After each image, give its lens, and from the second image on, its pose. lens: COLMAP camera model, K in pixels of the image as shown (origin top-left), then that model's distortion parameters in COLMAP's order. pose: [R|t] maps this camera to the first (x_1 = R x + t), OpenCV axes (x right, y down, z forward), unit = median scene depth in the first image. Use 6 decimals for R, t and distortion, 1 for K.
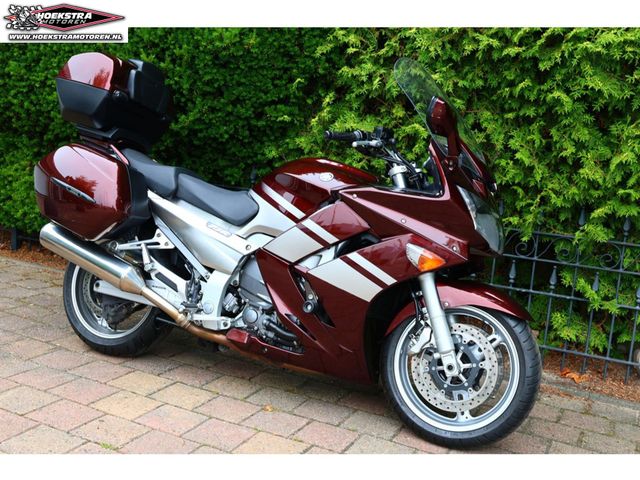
lens RADIAL K [[736.1, 0, 318.9], [0, 736.1, 240.1], [0, 0, 1]] dist [0.009600, 0.000000]
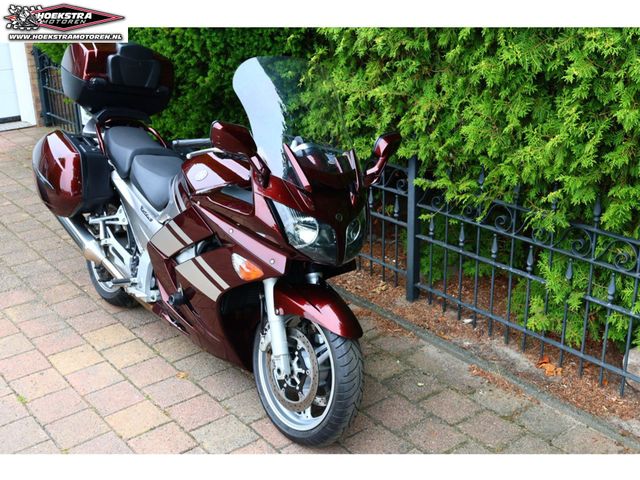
lens RADIAL K [[766.1, 0, 318.9], [0, 766.1, 242.7], [0, 0, 1]] dist [0.002785, 0.000000]
pose [[0.890540, 0.061356, -0.450748, 0.517465], [0.029581, 0.980955, 0.191971, -0.155141], [0.453942, -0.184291, 0.871764, 0.086607]]
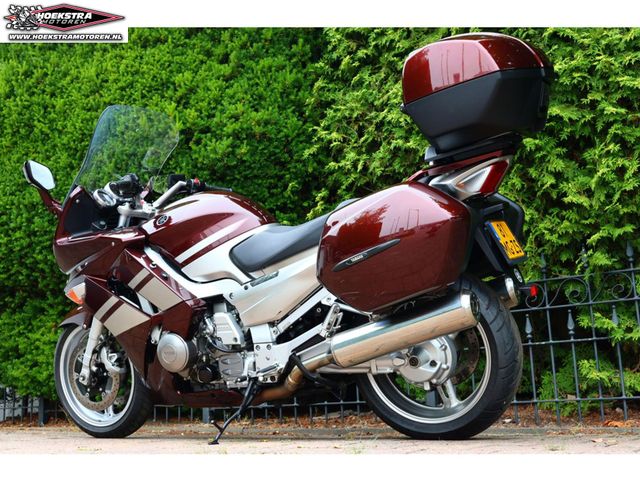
lens RADIAL K [[766.1, 0, 319.8], [0, 766.1, 242.0], [0, 0, 1]] dist [0.002785, 0.000000]
pose [[0.988279, -0.136024, -0.069299, 0.083472], [0.101350, 0.924091, -0.368488, 0.292868], [0.114162, 0.357146, 0.927046, 0.011307]]
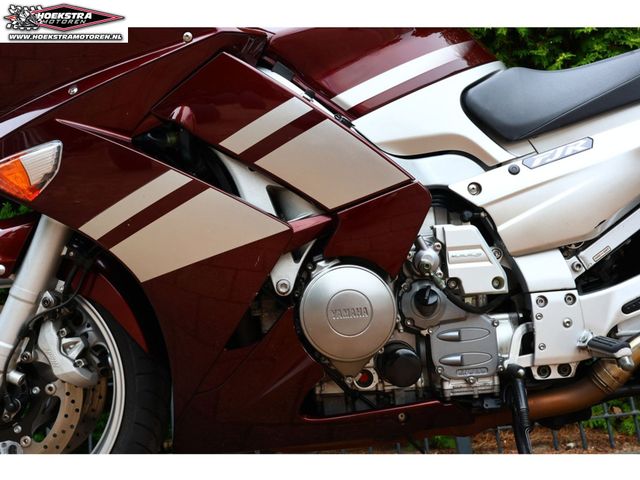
lens RADIAL K [[675.8, 0, 320.3], [0, 675.8, 243.9], [0, 0, 1]] dist [0.007148, 0.000000]
pose [[0.894900, -0.062458, 0.441874, -0.264080], [0.240738, 0.901295, -0.360156, 0.167364], [-0.375764, 0.428679, 0.821605, 0.517119]]
